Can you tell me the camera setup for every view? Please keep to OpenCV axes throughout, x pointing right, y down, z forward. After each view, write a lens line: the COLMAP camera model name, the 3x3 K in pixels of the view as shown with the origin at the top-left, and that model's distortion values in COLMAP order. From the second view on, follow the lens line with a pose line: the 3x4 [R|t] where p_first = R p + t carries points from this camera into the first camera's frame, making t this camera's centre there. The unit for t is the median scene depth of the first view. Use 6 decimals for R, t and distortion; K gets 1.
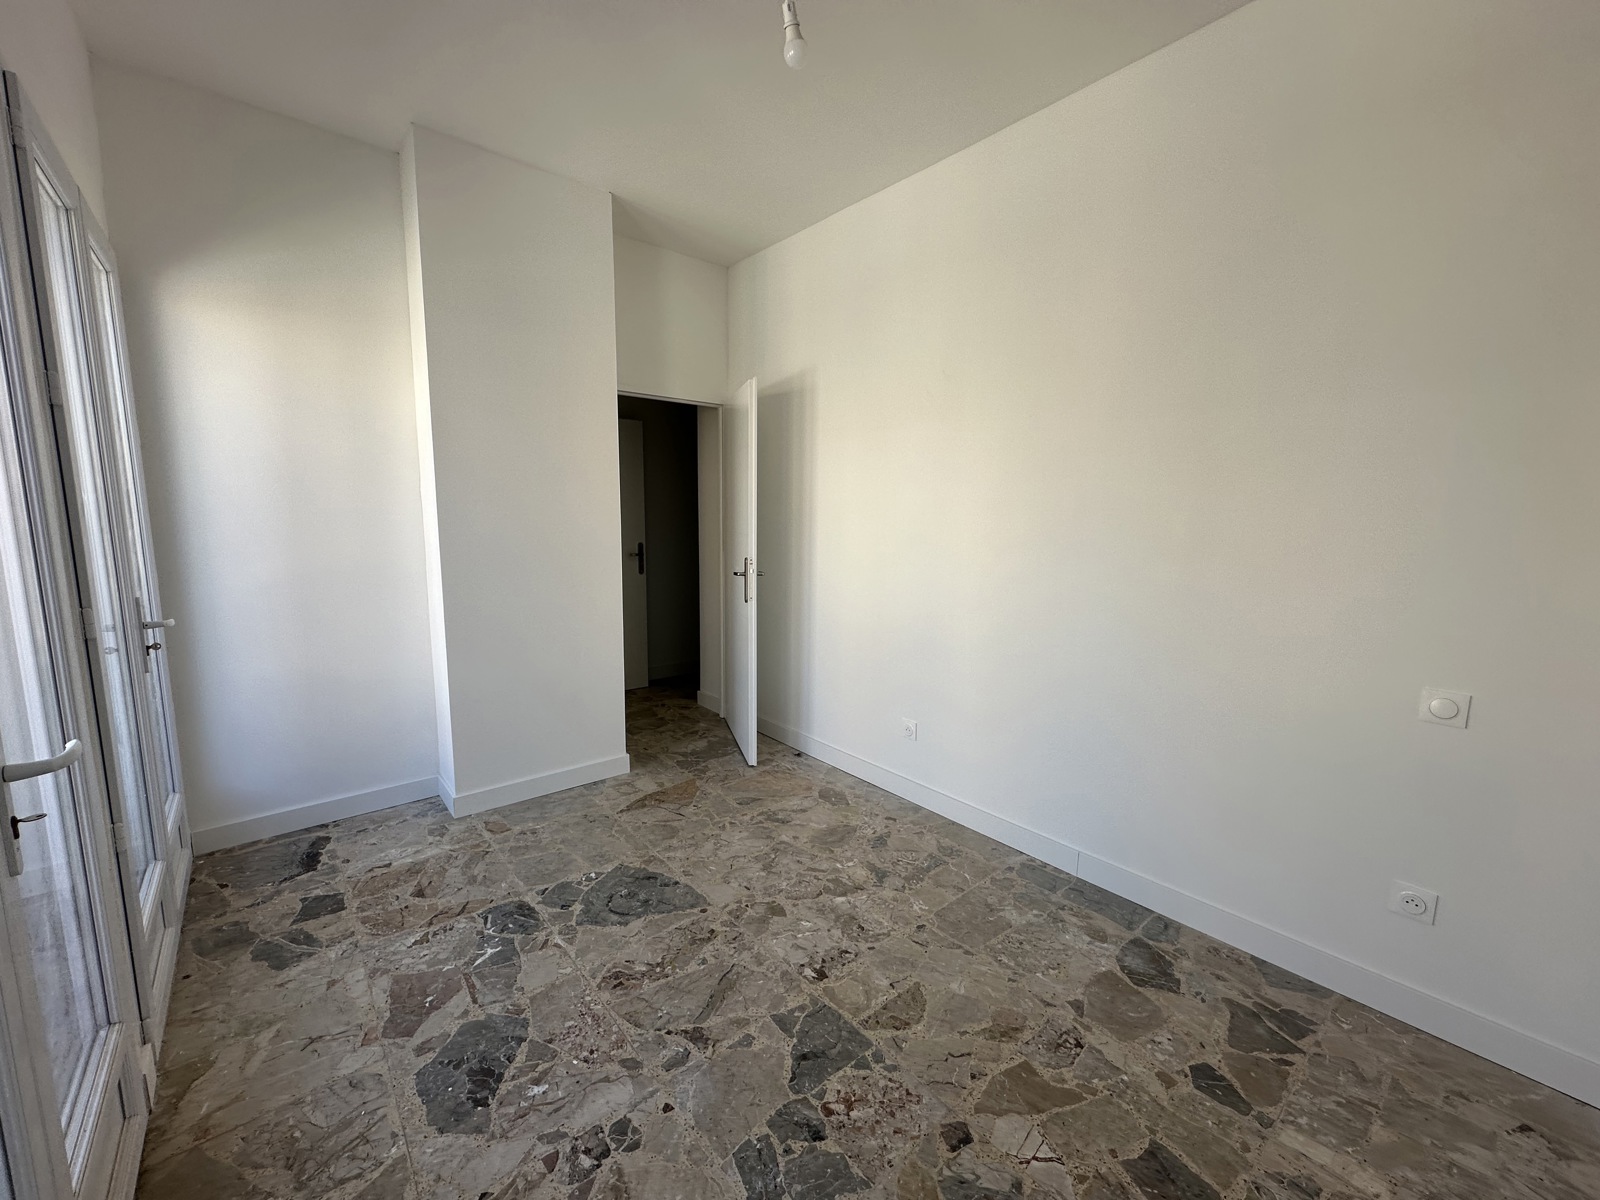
lens RADIAL K [[637.3, 0, 799.4], [0, 637.3, 598.5], [0, 0, 1]] dist [-0.003677, 0.000814]
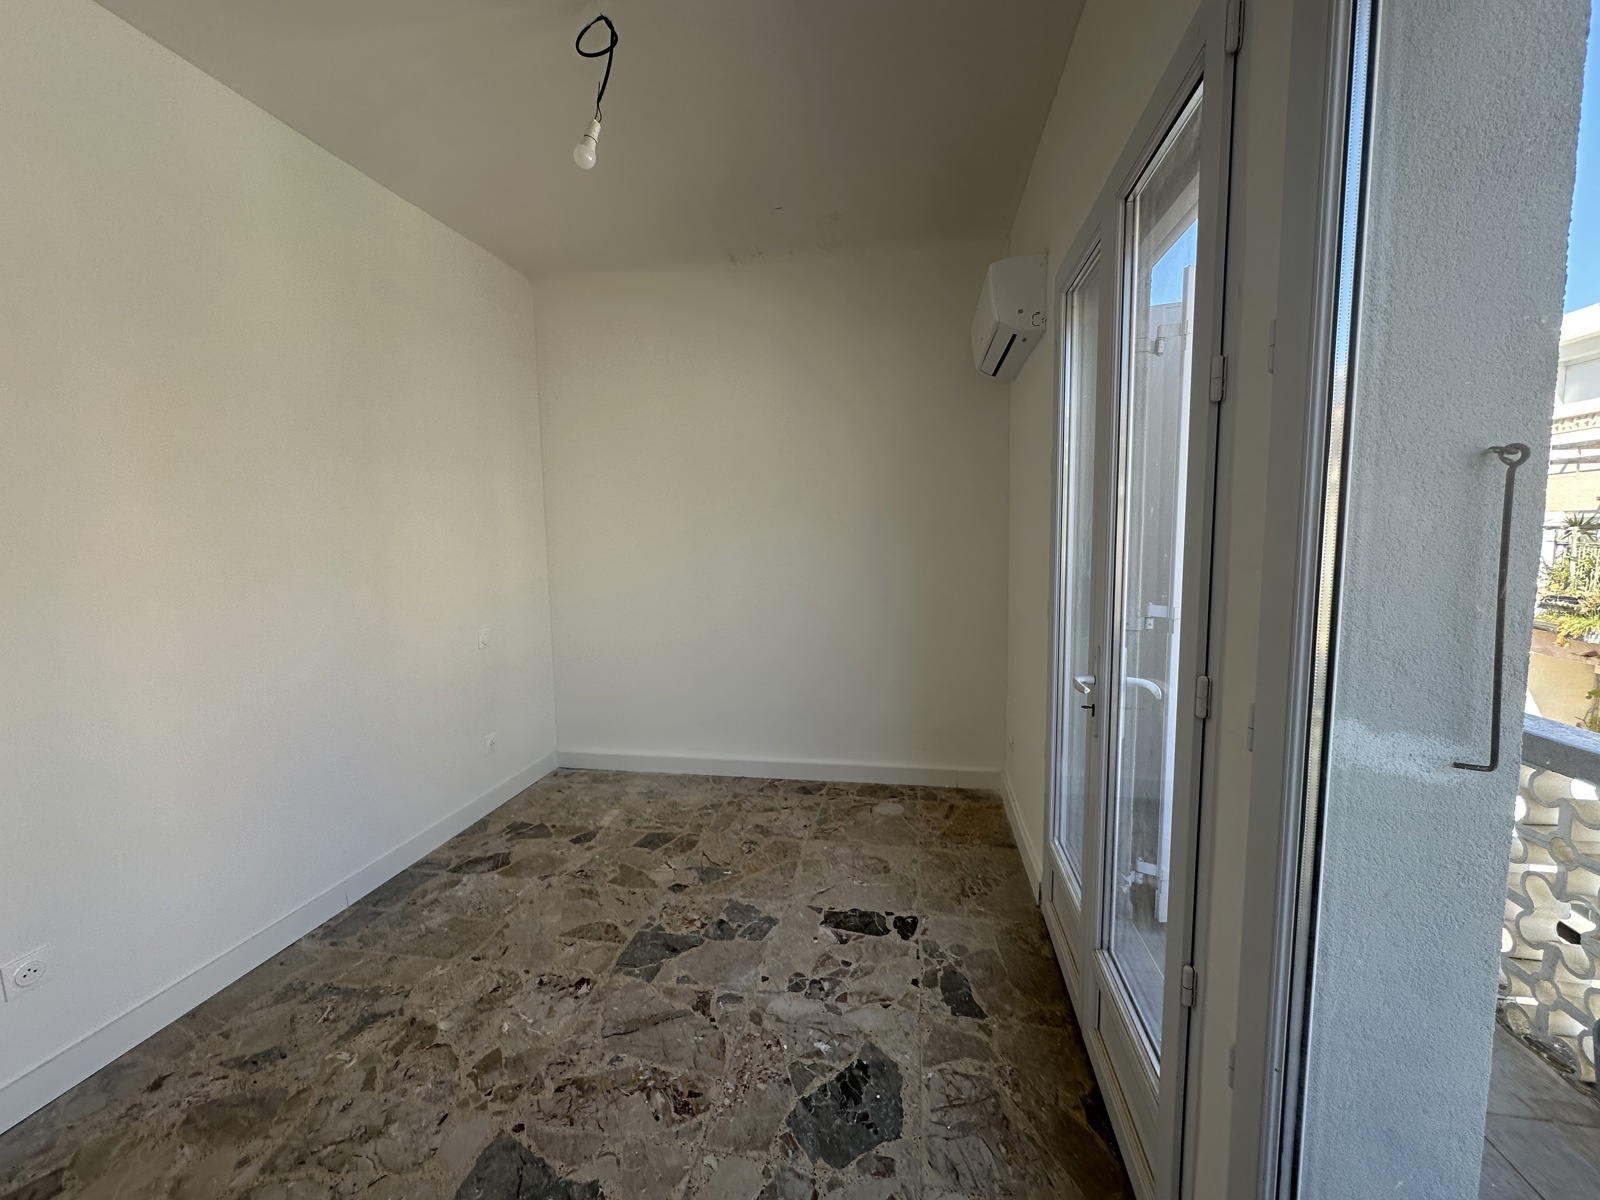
lens RADIAL K [[637.3, 0, 800.2], [0, 637.3, 597.7], [0, 0, 1]] dist [-0.003677, 0.000814]
pose [[-0.636483, -0.073883, 0.767744, -1.092474], [0.115166, 0.975139, 0.189318, -0.210216], [-0.762644, 0.208916, -0.612151, 1.417042]]
